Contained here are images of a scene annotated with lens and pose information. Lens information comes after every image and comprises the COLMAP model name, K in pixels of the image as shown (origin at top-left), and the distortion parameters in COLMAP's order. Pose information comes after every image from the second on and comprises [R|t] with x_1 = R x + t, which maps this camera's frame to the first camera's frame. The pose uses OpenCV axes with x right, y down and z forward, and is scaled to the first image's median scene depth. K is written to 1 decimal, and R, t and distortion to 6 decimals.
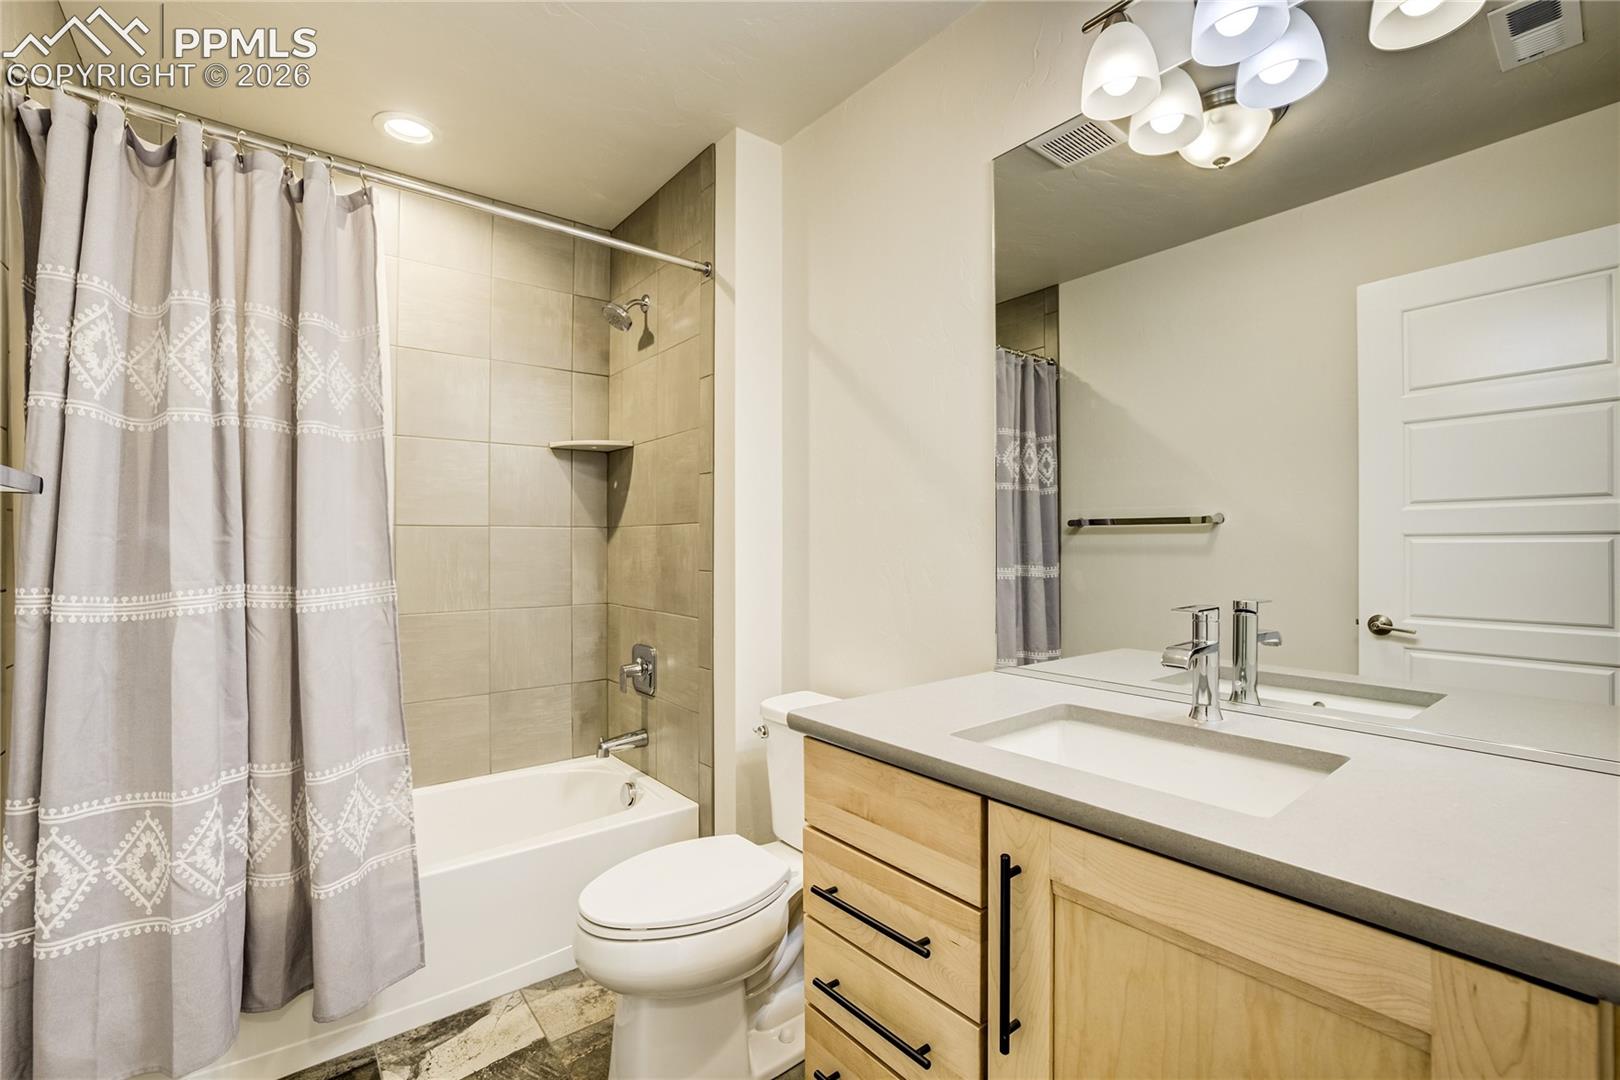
lens RADIAL K [[697.5, 0, 812.7], [0, 697.5, 540.9], [0, 0, 1]] dist [-0.040056, 0.018163]
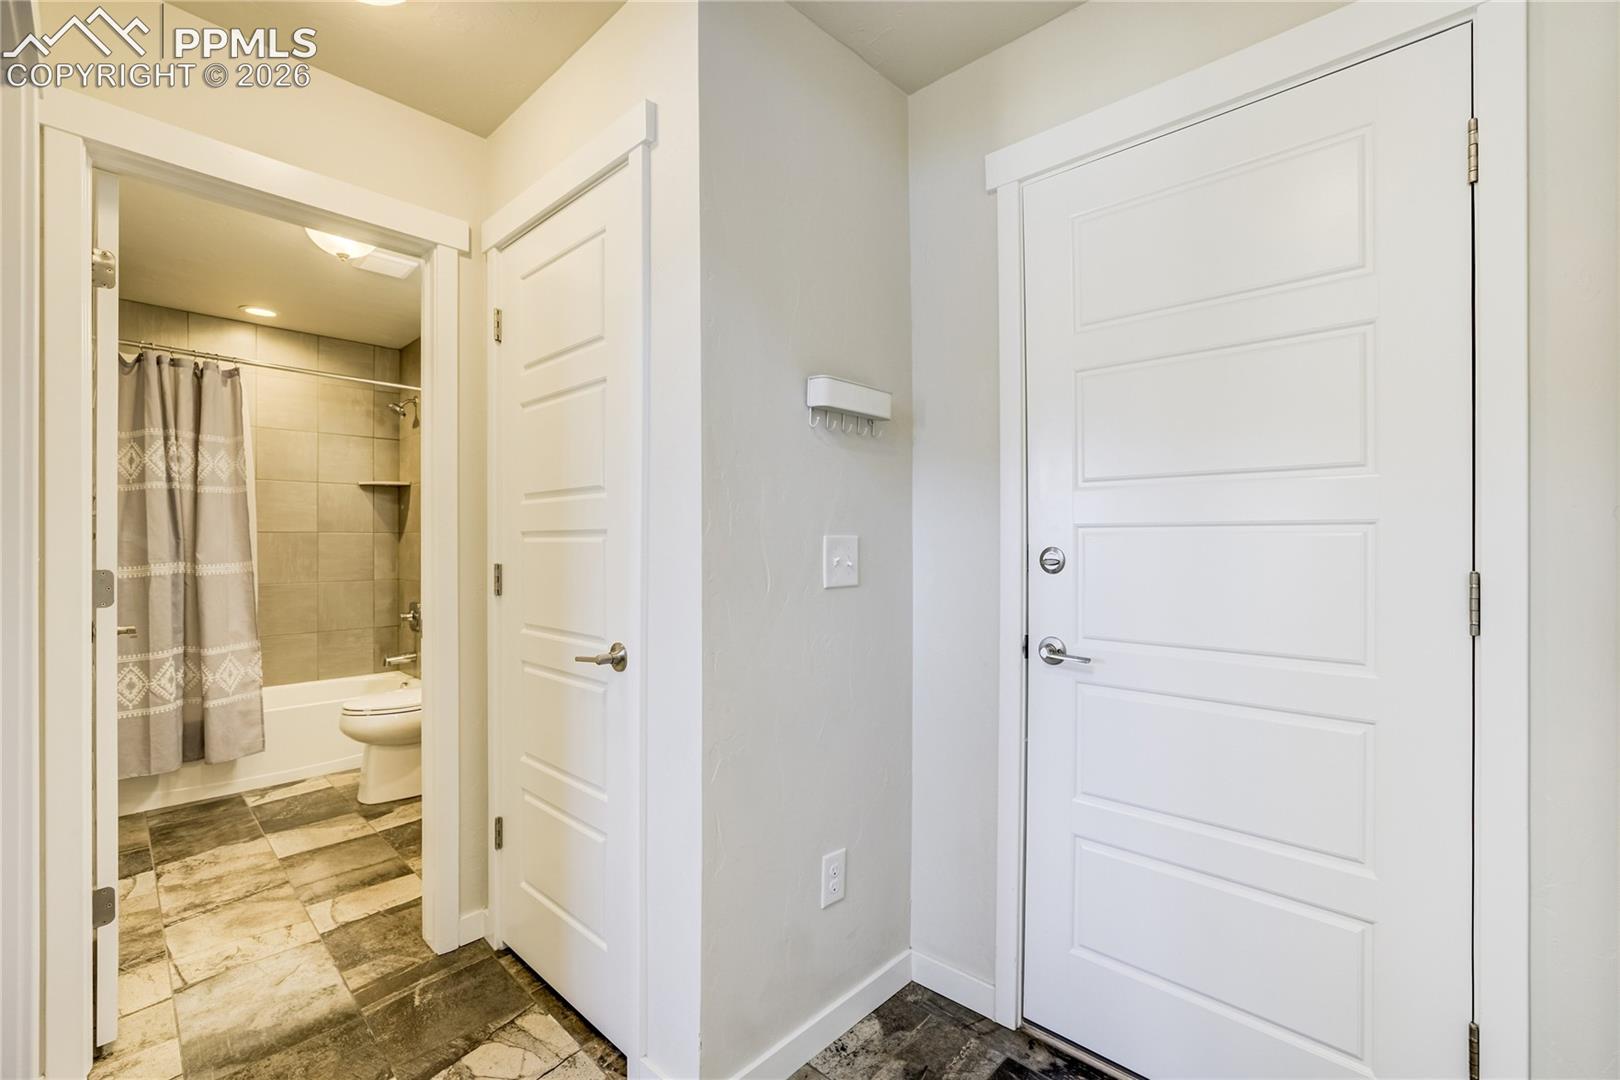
lens RADIAL K [[697.6, 0, 810.0], [0, 697.6, 540.0], [0, 0, 1]] dist [-0.000025, -0.011096]
pose [[0.992660, -0.000628, 0.120940, 0.604213], [-0.000293, 0.999971, 0.007590, -0.020275], [-0.120942, -0.007570, 0.992631, -0.962039]]
